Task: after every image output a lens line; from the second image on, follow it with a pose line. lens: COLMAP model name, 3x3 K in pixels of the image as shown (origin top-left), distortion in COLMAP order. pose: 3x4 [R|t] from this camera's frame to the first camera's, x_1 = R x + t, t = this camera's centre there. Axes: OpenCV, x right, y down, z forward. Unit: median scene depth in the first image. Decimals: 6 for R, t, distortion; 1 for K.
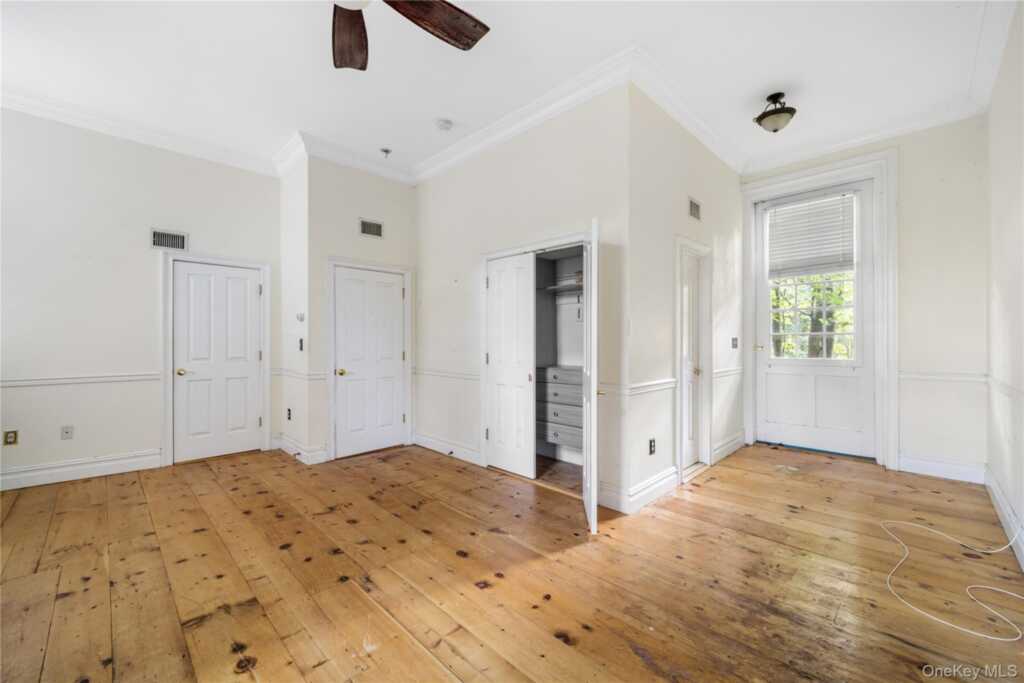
lens RADIAL K [[414.4, 0, 517.5], [0, 414.4, 338.9], [0, 0, 1]] dist [-0.000636, -0.001002]
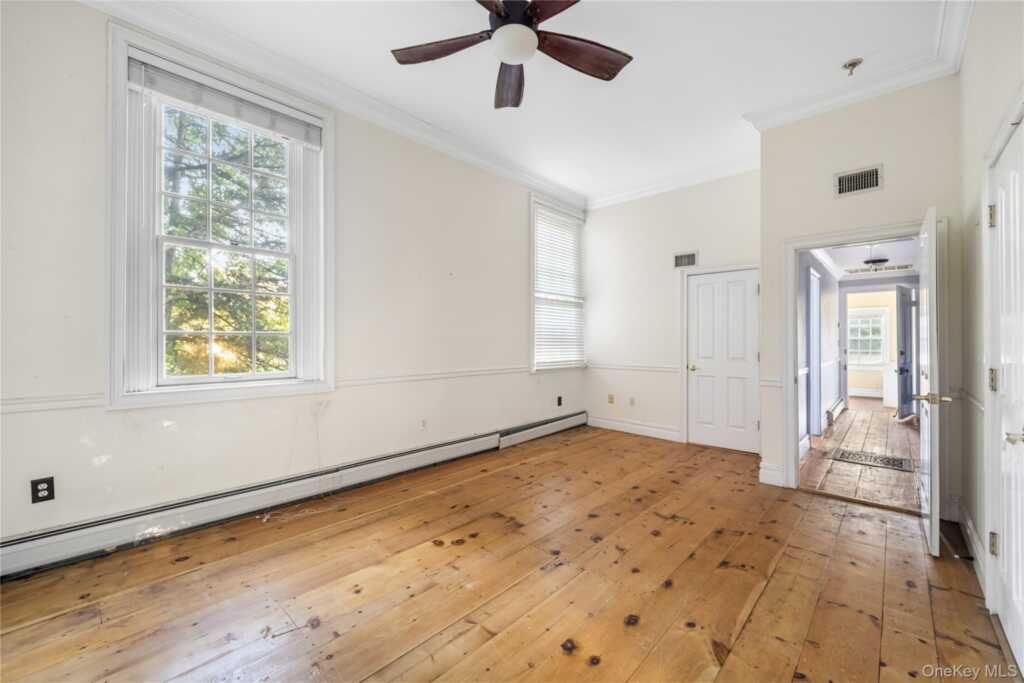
lens RADIAL K [[414.4, 0, 515.2], [0, 414.4, 340.7], [0, 0, 1]] dist [-0.000636, -0.001002]
pose [[0.030331, -0.000031, -0.999540, 0.487896], [-0.000240, 1.000000, -0.000038, 0.003049], [0.999540, 0.000241, 0.030331, 0.597245]]
